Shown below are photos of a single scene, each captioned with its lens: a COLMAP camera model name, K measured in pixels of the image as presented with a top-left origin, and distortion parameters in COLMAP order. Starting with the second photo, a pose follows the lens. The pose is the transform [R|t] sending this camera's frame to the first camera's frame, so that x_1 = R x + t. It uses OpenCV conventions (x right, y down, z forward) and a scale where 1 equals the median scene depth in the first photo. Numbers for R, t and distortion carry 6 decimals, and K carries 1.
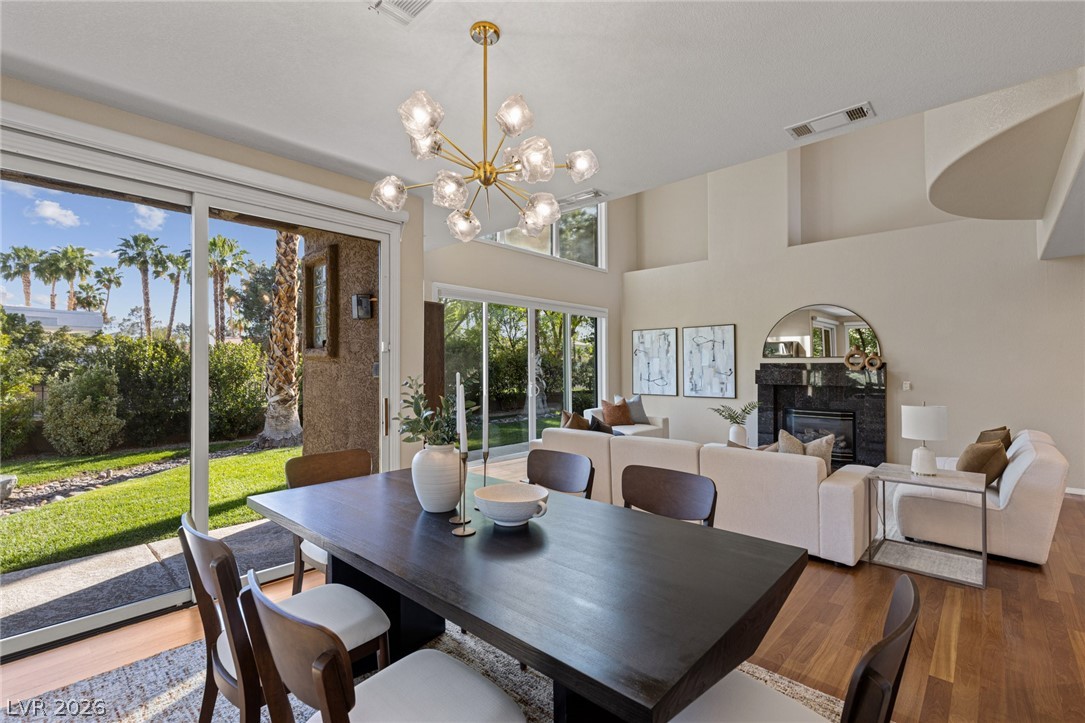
lens RADIAL K [[488.2, 0, 542.5], [0, 488.2, 361.5], [0, 0, 1]] dist [-0.000383, 0.000029]
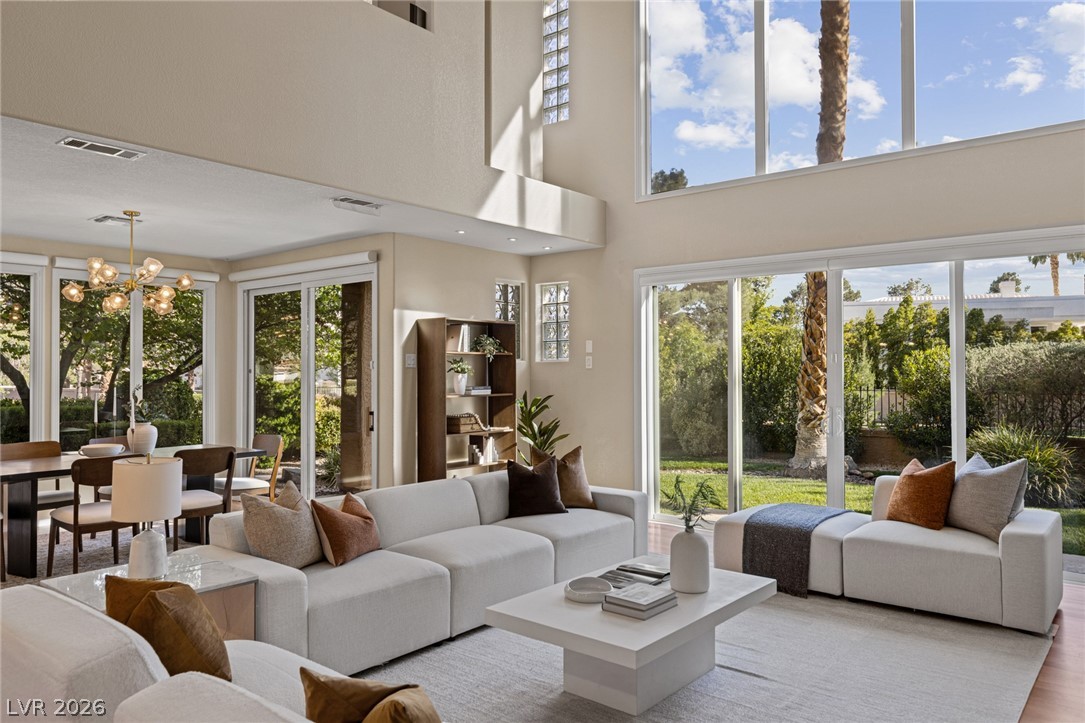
lens RADIAL K [[755.7, 0, 542.5], [0, 755.7, 361.5], [0, 0, 1]] dist [0.006483, 0.004956]
pose [[0.052394, -0.009490, -0.998581, 0.195633], [0.011353, 0.999896, -0.008907, -0.001635], [0.998562, -0.010870, 0.052496, 0.156336]]
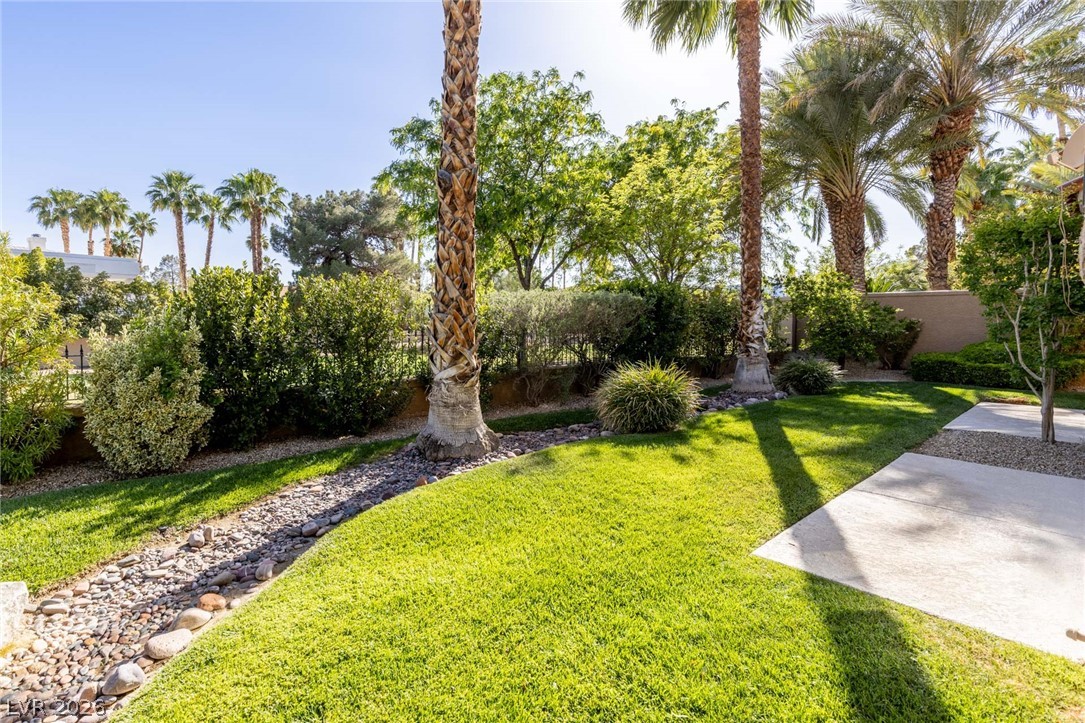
lens RADIAL K [[517.7, 0, 503.3], [0, 517.7, 338.5], [0, 0, 1]] dist [0.000655, -0.000091]
pose [[0.993186, 0.010565, -0.116063, -0.124818], [-0.005113, 0.998874, 0.047172, 0.002226], [0.116431, -0.046257, 0.992121, 0.123114]]
